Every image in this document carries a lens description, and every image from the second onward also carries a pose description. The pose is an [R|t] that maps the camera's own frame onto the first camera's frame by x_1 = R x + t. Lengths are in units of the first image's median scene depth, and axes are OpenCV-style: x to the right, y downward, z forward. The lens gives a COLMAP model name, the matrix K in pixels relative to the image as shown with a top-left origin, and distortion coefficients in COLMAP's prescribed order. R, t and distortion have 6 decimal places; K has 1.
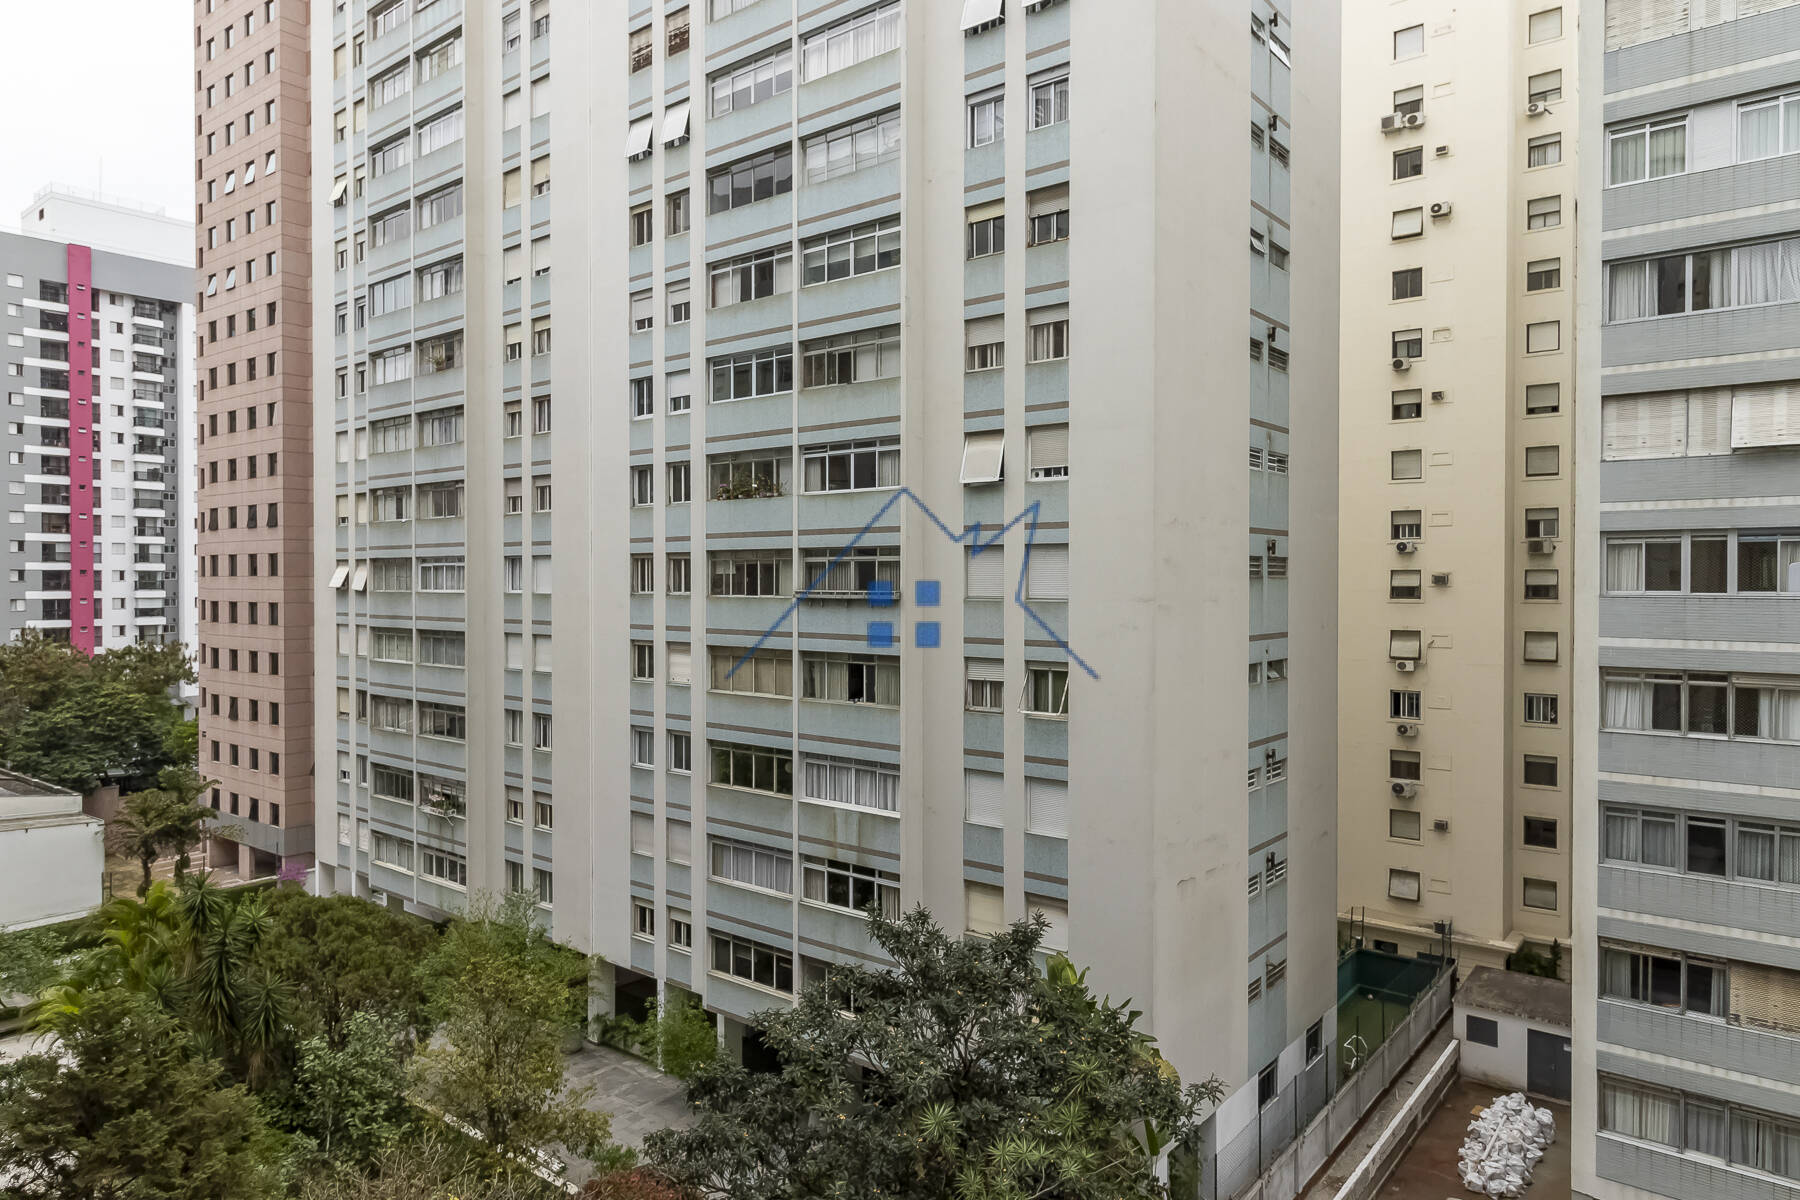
lens RADIAL K [[1113.5, 0, 815.3], [0, 1113.5, 584.1], [0, 0, 1]] dist [0.001360, 0.003059]
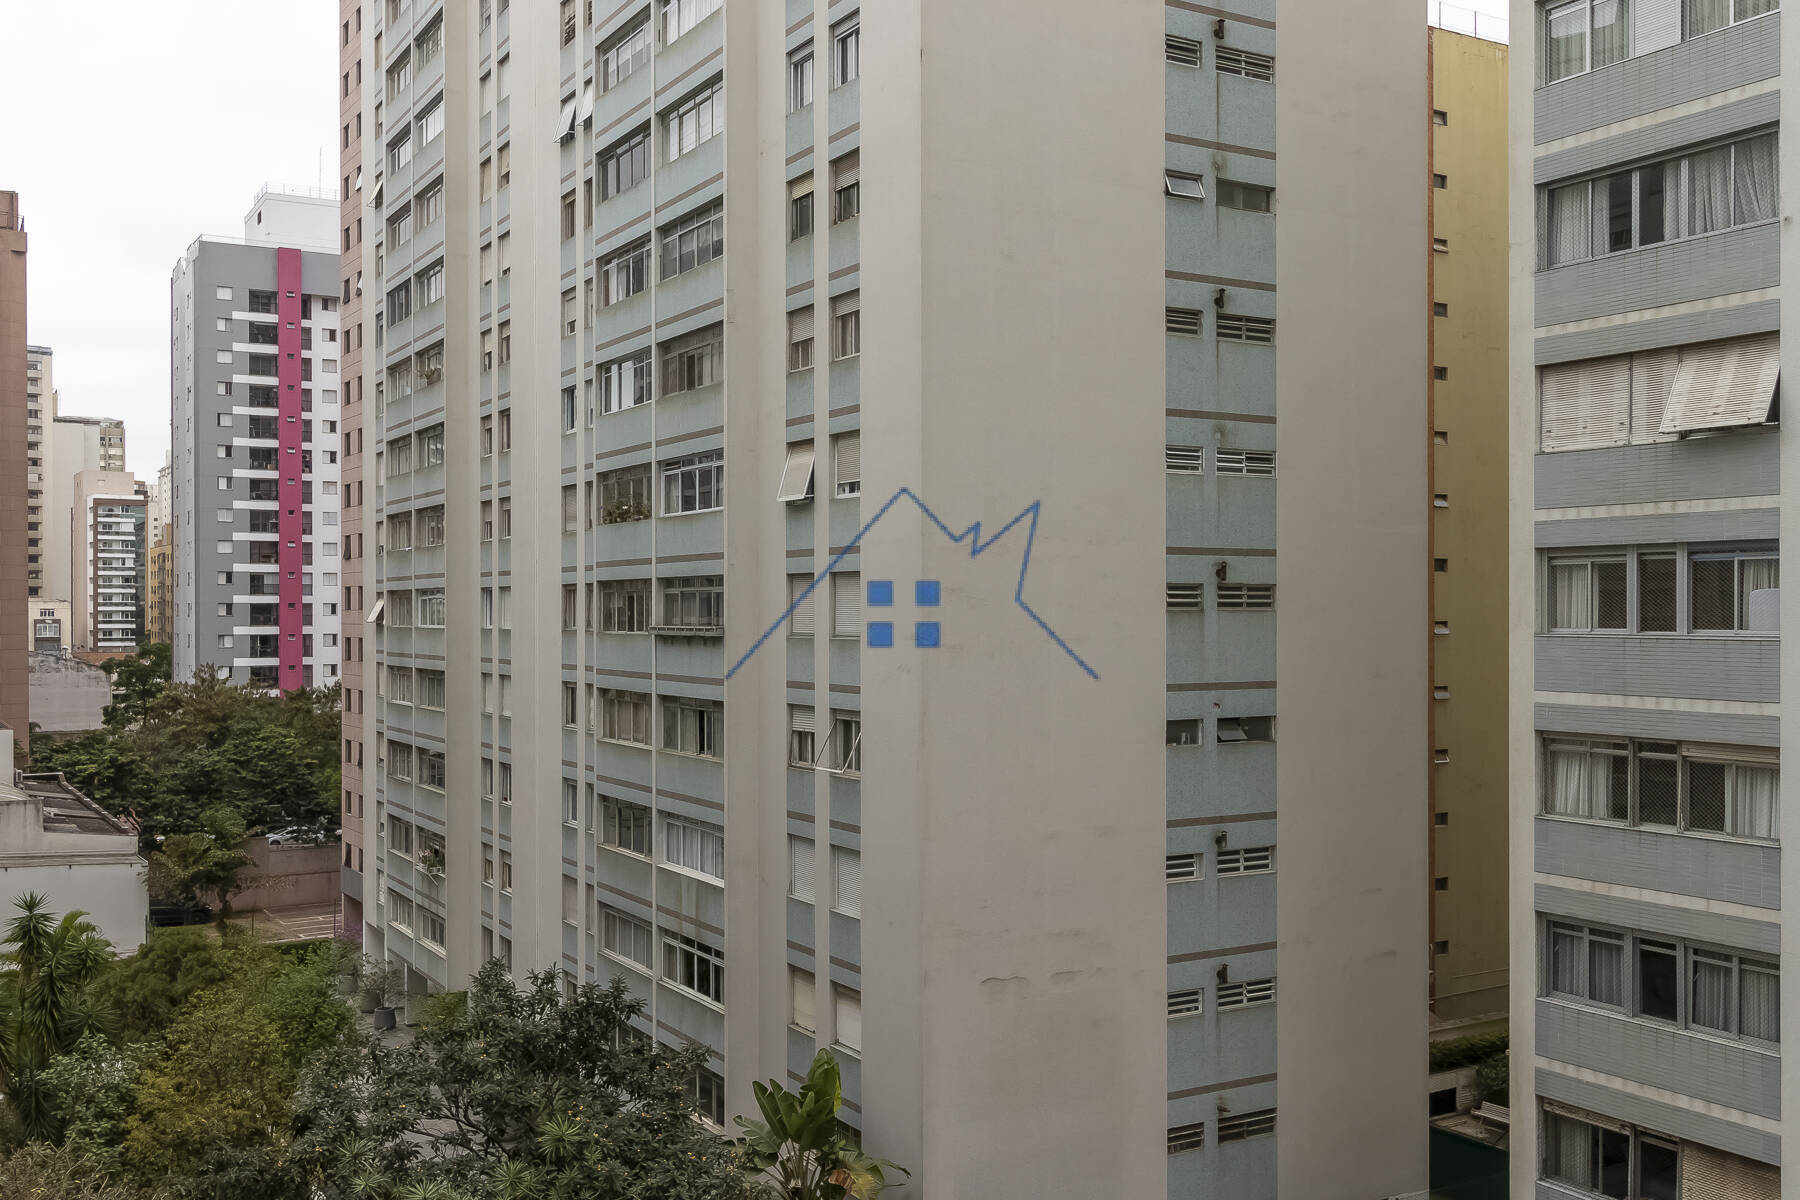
lens RADIAL K [[1466.4, 0, 786.9], [0, 1466.4, 604.2], [0, 0, 1]] dist [0.005991, 0.002765]
pose [[0.950385, -0.002780, -0.311064, 0.442628], [-0.000295, 0.999952, -0.009839, -0.000238], [0.311076, 0.009443, 0.950338, -0.069911]]
